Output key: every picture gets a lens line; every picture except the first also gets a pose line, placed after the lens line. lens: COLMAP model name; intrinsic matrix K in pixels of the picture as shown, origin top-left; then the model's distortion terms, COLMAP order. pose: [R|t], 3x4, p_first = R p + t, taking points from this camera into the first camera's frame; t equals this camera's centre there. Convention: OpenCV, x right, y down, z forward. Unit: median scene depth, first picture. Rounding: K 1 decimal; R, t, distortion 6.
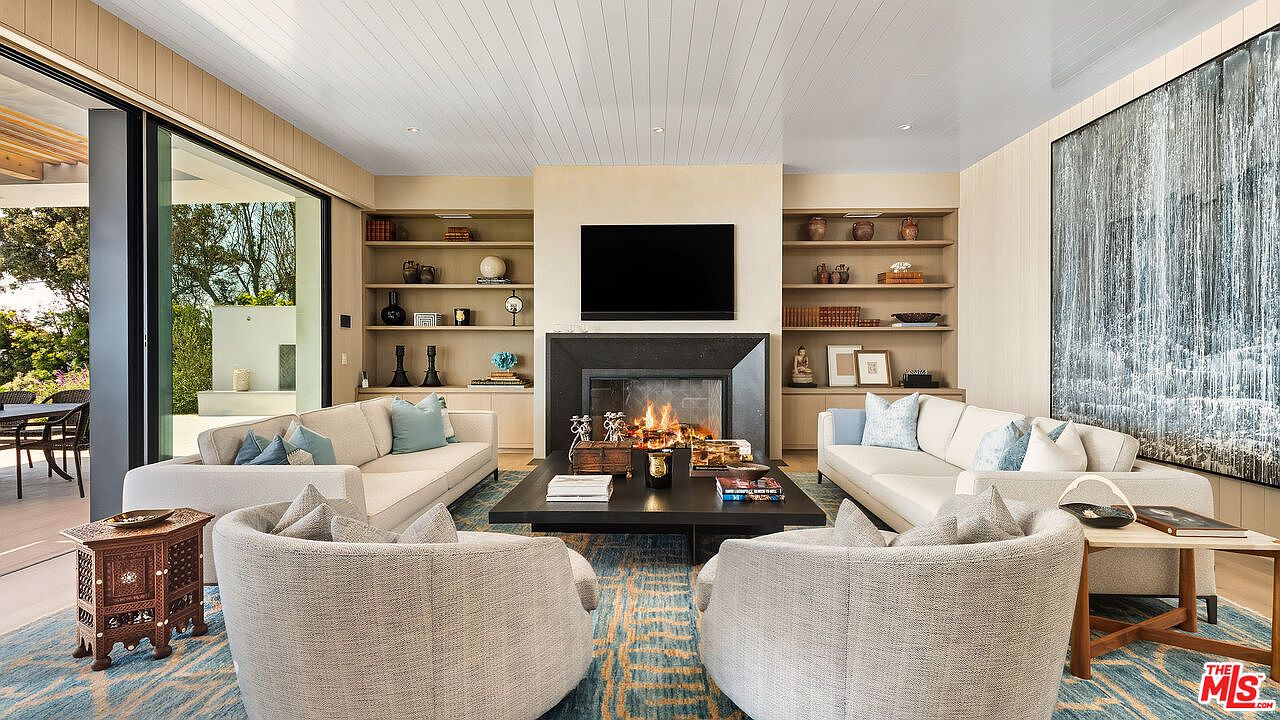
lens RADIAL K [[596.1, 0, 645.8], [0, 596.1, 355.3], [0, 0, 1]] dist [0.000721, -0.001079]
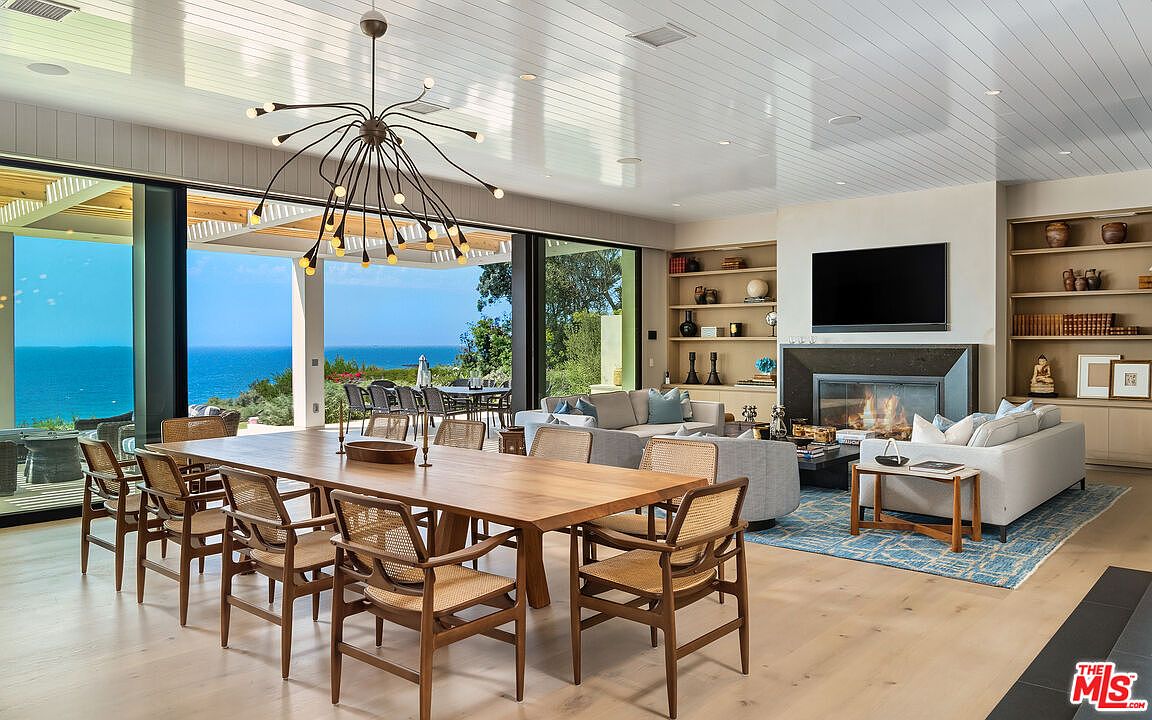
lens RADIAL K [[838.5, 0, 573.8], [0, 838.5, 359.3], [0, 0, 1]] dist [0.005914, 0.001317]
pose [[0.750586, 0.010566, -0.660688, 0.599392], [-0.003811, 0.999925, 0.011662, -0.021903], [0.660761, -0.006235, 0.750570, -0.537270]]
